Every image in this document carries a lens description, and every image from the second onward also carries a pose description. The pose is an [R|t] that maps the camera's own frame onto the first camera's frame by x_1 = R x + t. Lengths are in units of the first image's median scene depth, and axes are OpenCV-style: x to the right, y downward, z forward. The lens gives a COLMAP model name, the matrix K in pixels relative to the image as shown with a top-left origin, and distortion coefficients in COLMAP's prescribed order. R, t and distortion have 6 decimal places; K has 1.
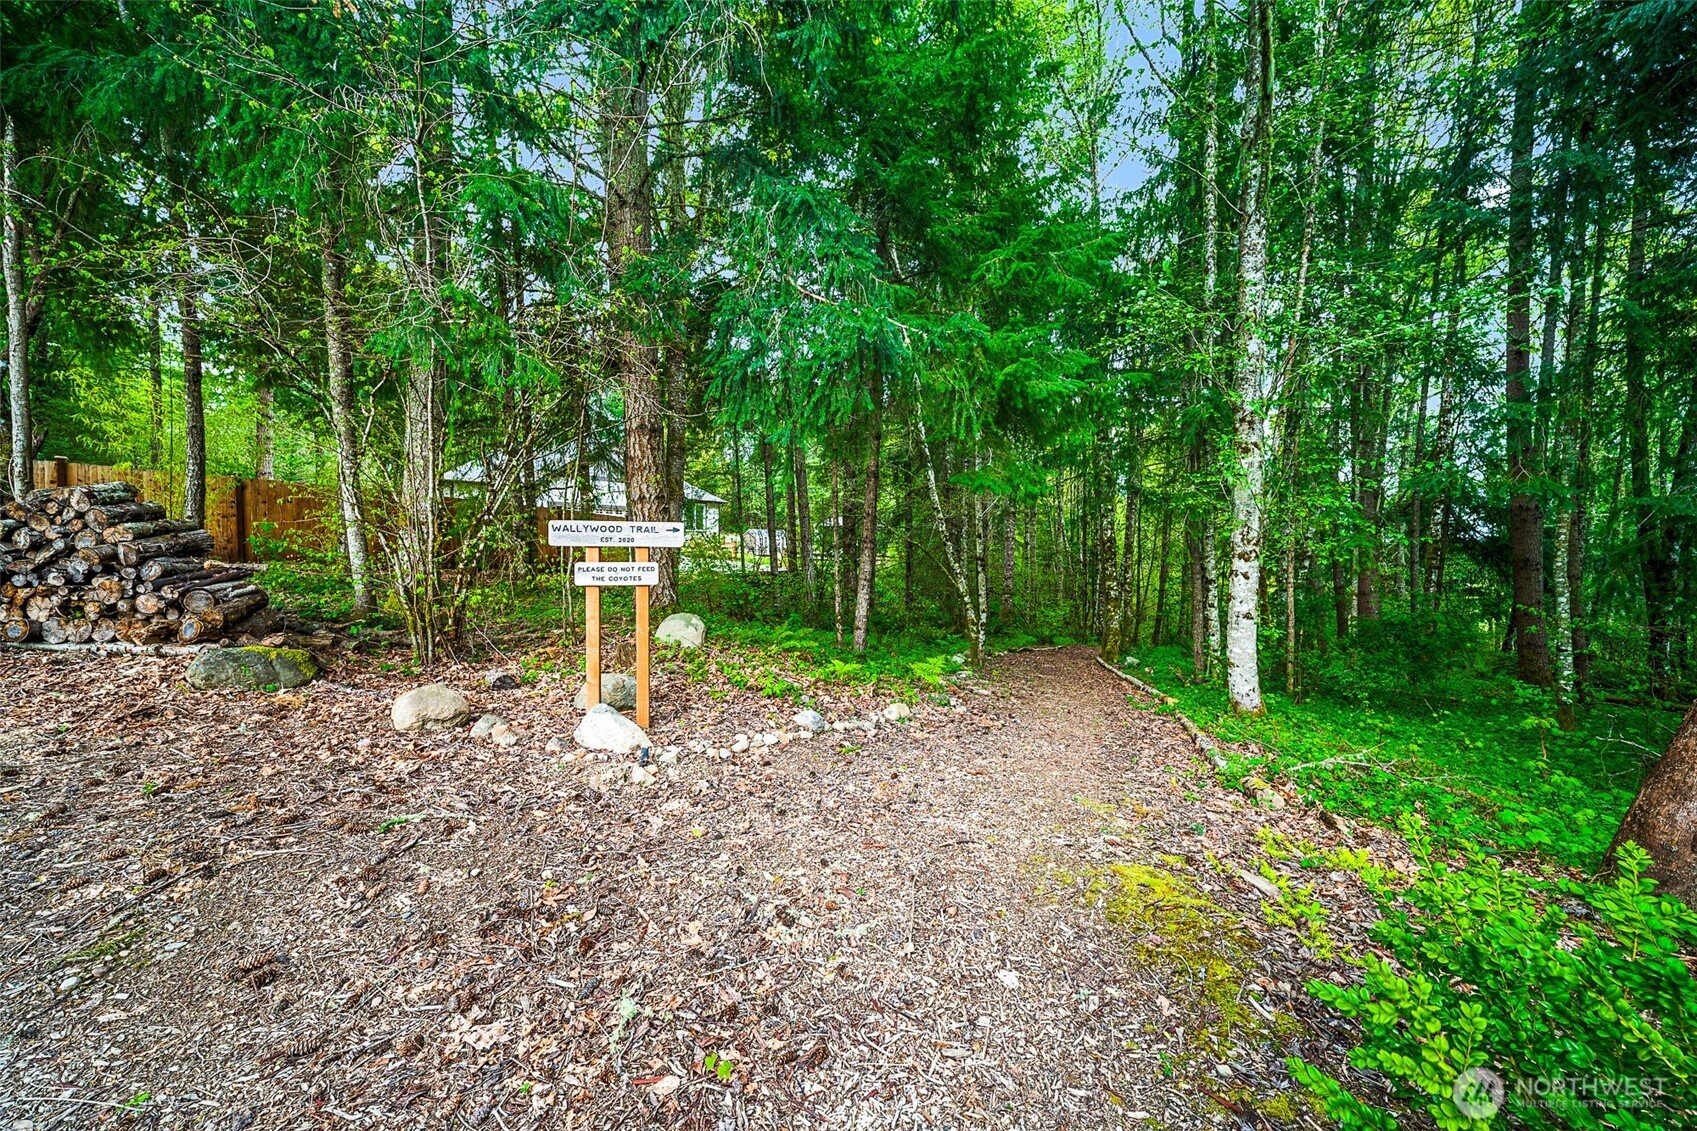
lens RADIAL K [[605.6, 0, 850.9], [0, 605.6, 563.3], [0, 0, 1]] dist [-0.004177, -0.001551]
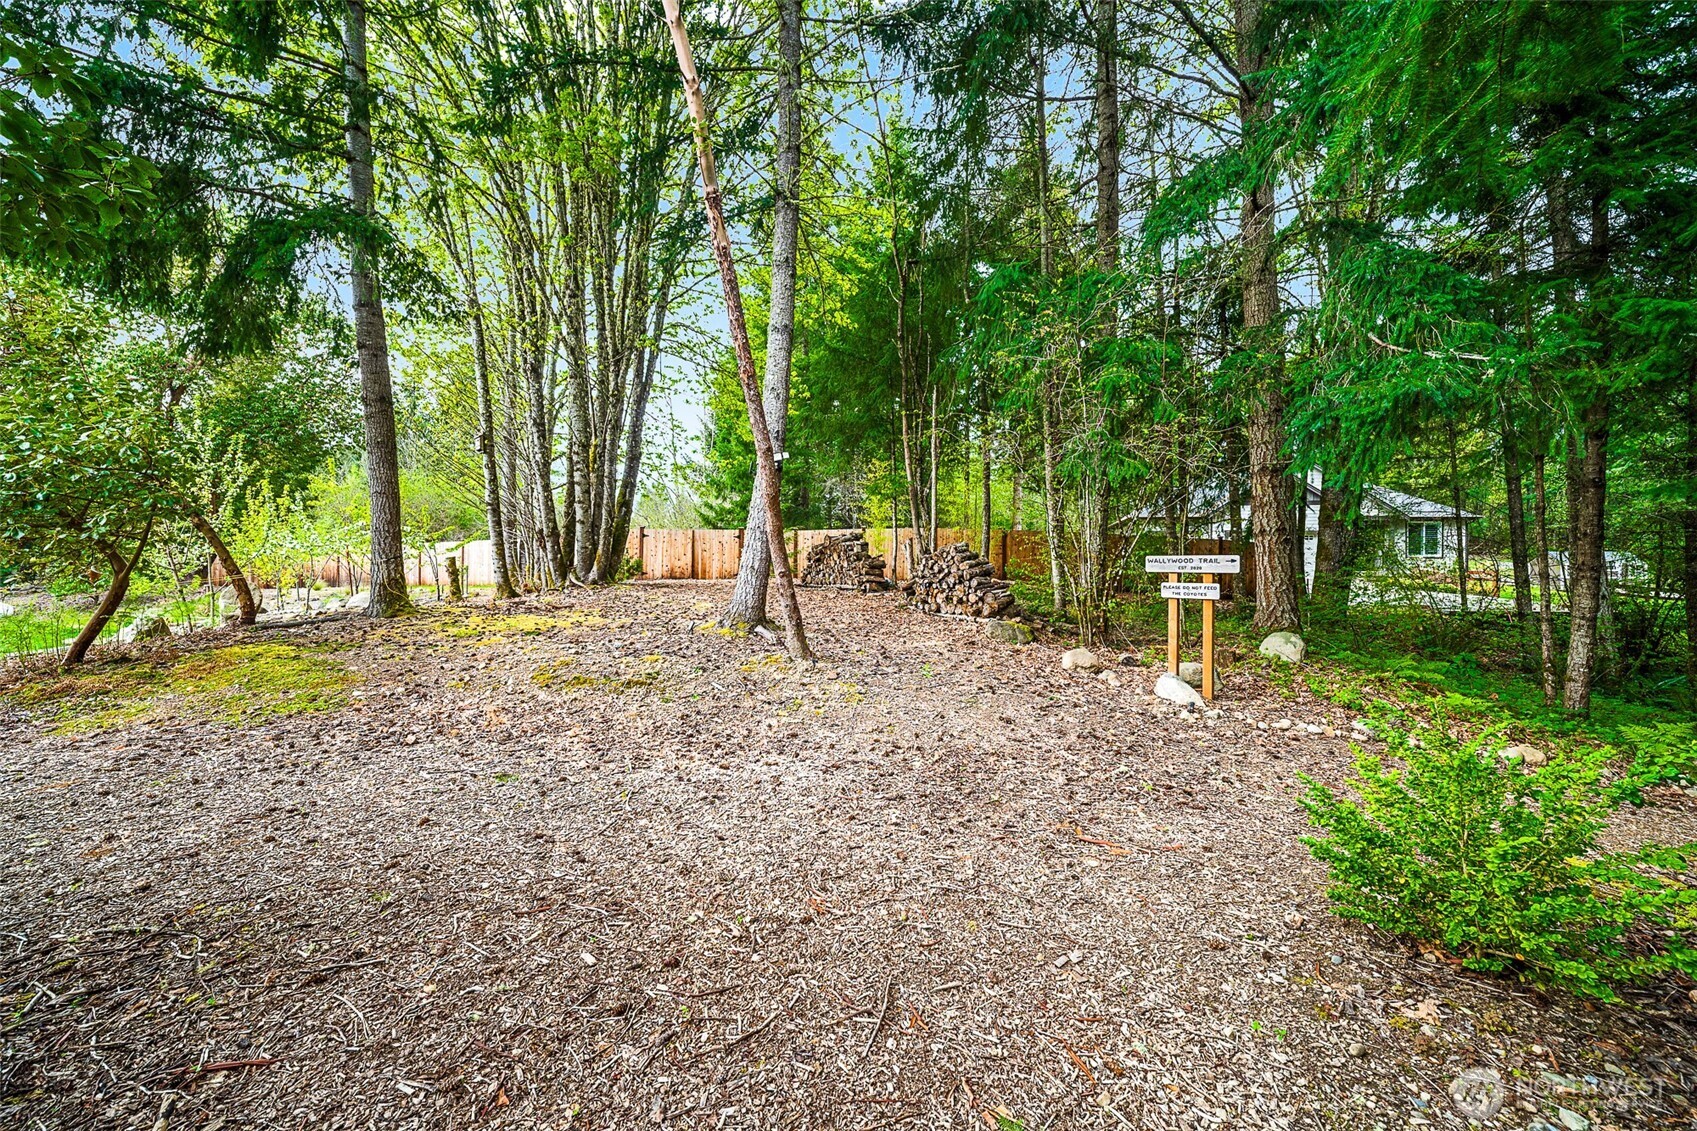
lens RADIAL K [[605.6, 0, 847.7], [0, 605.6, 569.6], [0, 0, 1]] dist [-0.004177, -0.001551]
pose [[0.504664, 0.000309, -0.863316, 0.479900], [-0.031957, 0.999321, -0.018323, 0.019476], [0.862724, 0.036836, 0.504331, -0.487156]]
